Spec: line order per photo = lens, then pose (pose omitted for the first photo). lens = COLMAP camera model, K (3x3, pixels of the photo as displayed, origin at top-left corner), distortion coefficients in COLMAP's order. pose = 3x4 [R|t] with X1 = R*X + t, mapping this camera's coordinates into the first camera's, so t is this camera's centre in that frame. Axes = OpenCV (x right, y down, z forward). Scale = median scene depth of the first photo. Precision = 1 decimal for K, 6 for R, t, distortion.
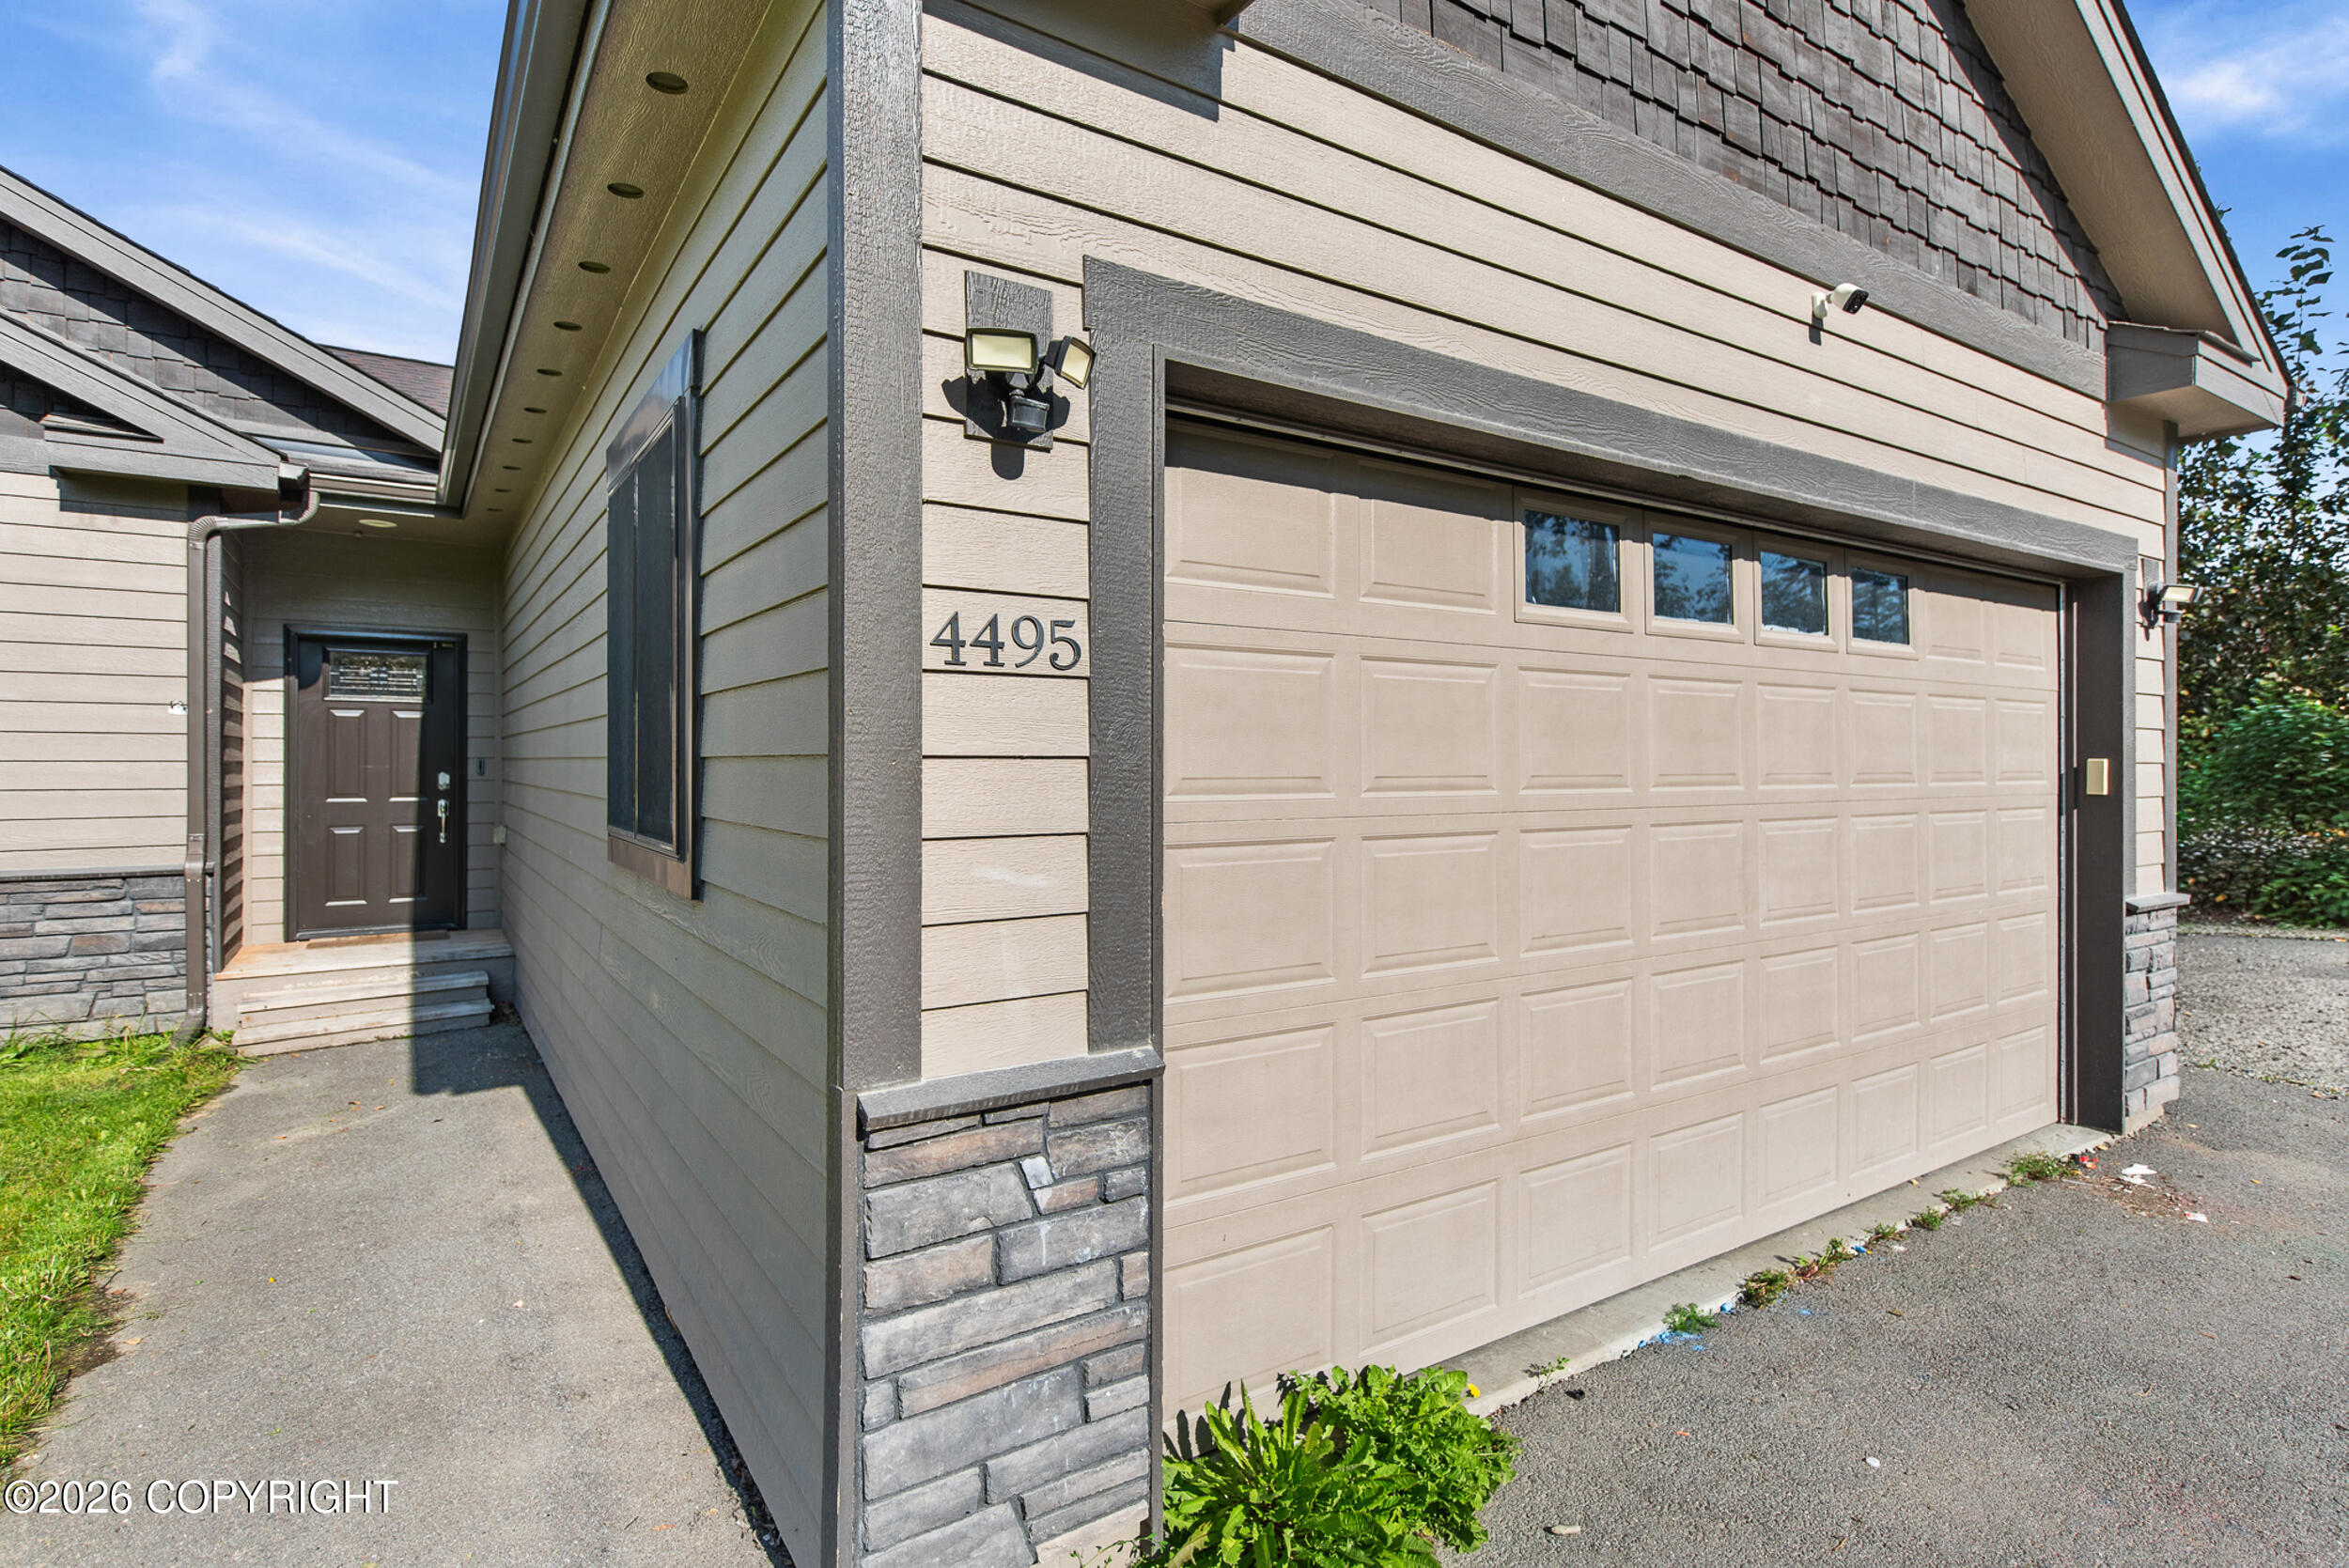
lens RADIAL K [[1197.0, 0, 1217.5], [0, 1197.0, 737.8], [0, 0, 1]] dist [-0.000416, -0.002034]
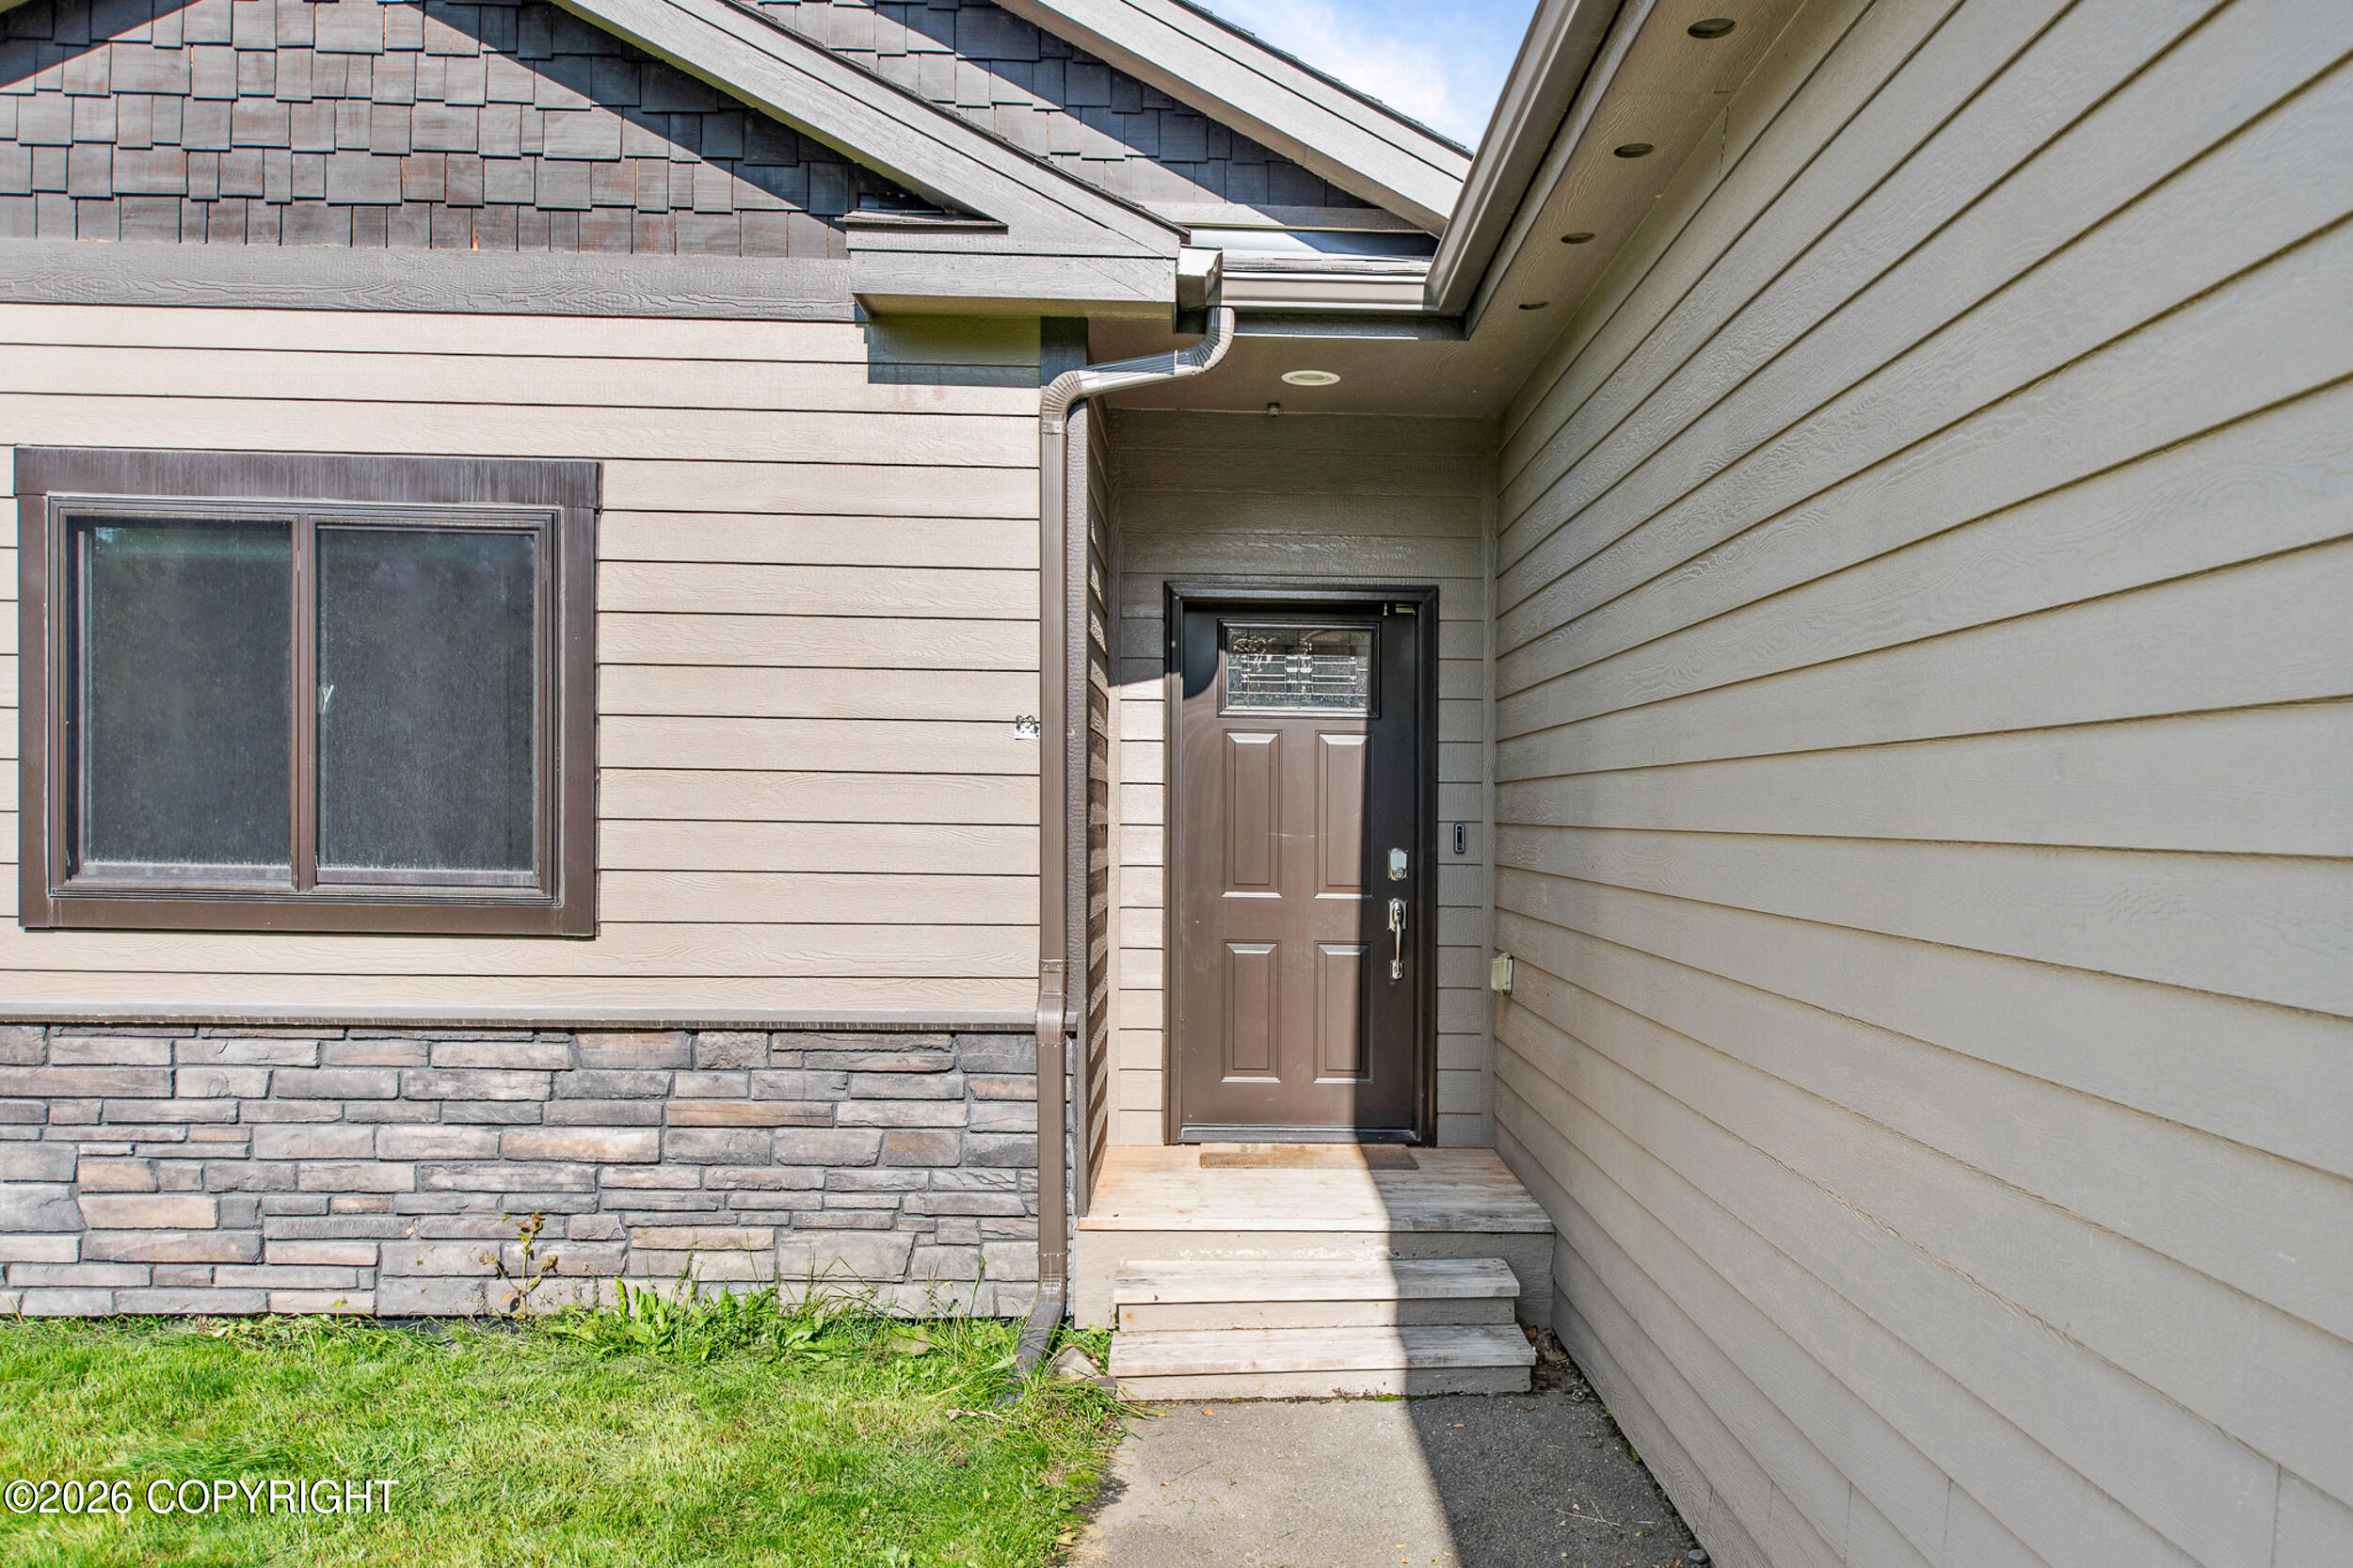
lens RADIAL K [[1628.3, 0, 1175.9], [0, 1628.3, 789.6], [0, 0, 1]] dist [-0.000548, -0.001005]
pose [[0.824061, 0.001553, -0.566499, -0.376588], [-0.000150, 0.999997, 0.002523, 0.001306], [0.566501, -0.001994, 0.824059, 0.408640]]
